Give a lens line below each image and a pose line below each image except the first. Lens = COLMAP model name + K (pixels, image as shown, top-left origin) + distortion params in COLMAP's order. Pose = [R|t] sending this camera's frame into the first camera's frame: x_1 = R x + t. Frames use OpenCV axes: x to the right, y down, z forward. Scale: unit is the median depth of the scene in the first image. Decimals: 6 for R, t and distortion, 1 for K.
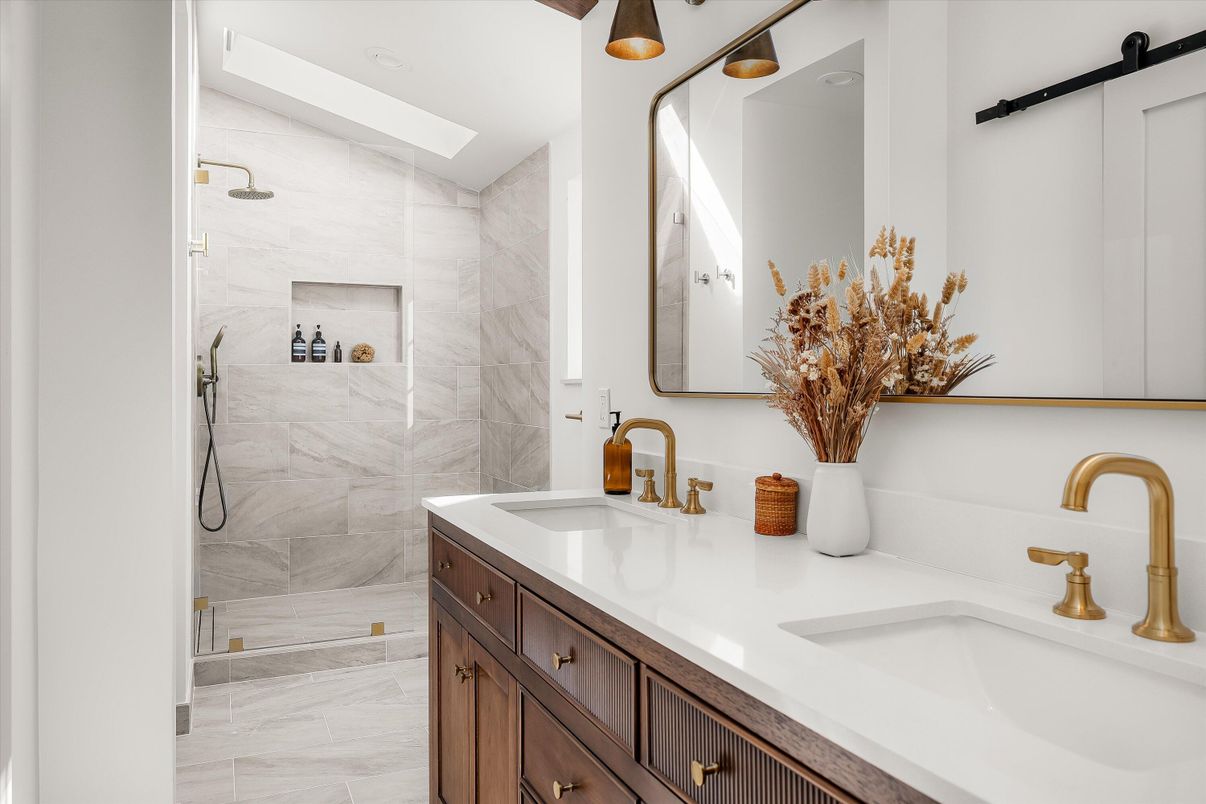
lens RADIAL K [[917.7, 0, 606.1], [0, 917.7, 397.5], [0, 0, 1]] dist [-0.000317, -0.005583]
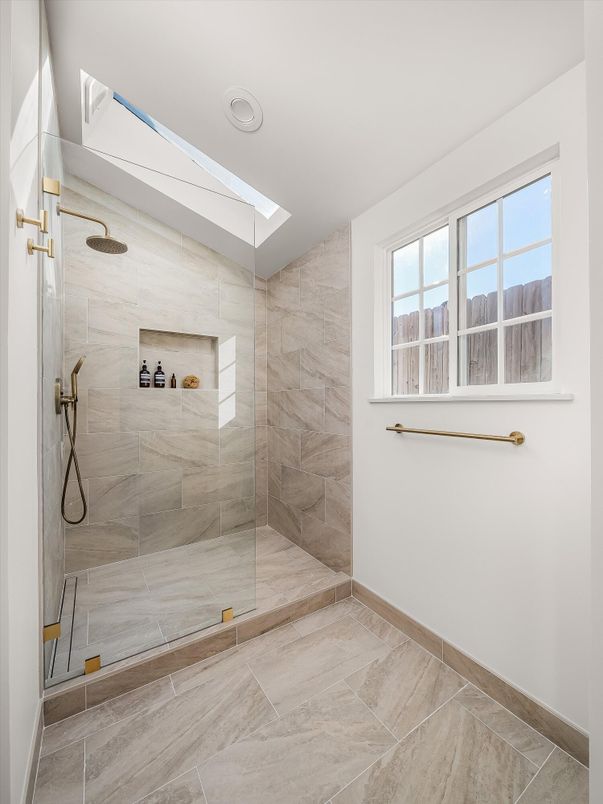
lens RADIAL K [[321.7, 0, 299.8], [0, 321.7, 406.6], [0, 0, 1]] dist [-0.004395, 0.000079]
pose [[0.985497, -0.004236, 0.169640, -0.188064], [0.004956, 0.999980, -0.003824, -0.006765], [-0.169621, 0.004610, 0.985499, 0.485047]]
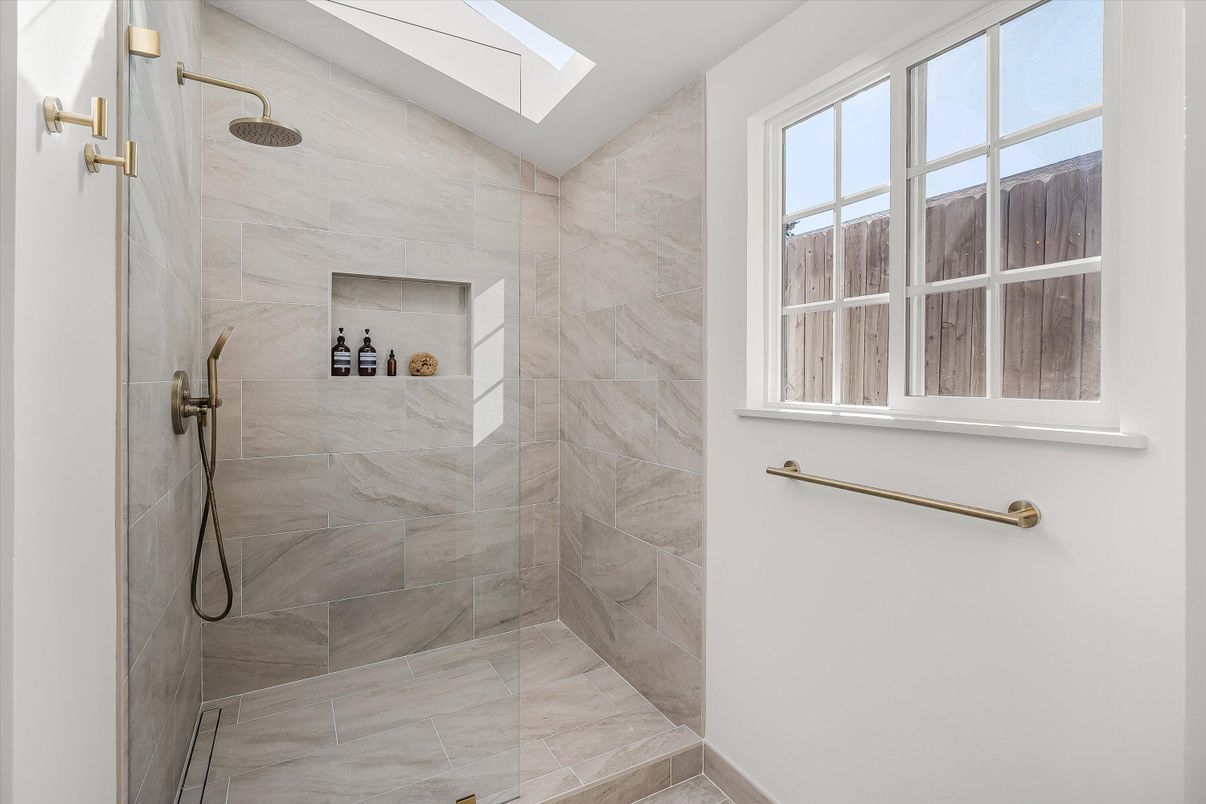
lens RADIAL K [[560.7, 0, 597.9], [0, 560.7, 381.6], [0, 0, 1]] dist [-0.009835, 0.002694]
pose [[0.995716, 0.001246, 0.092461, -0.161348], [-0.001187, 0.999999, -0.000687, -0.033847], [-0.092462, 0.000574, 0.995716, 0.505185]]
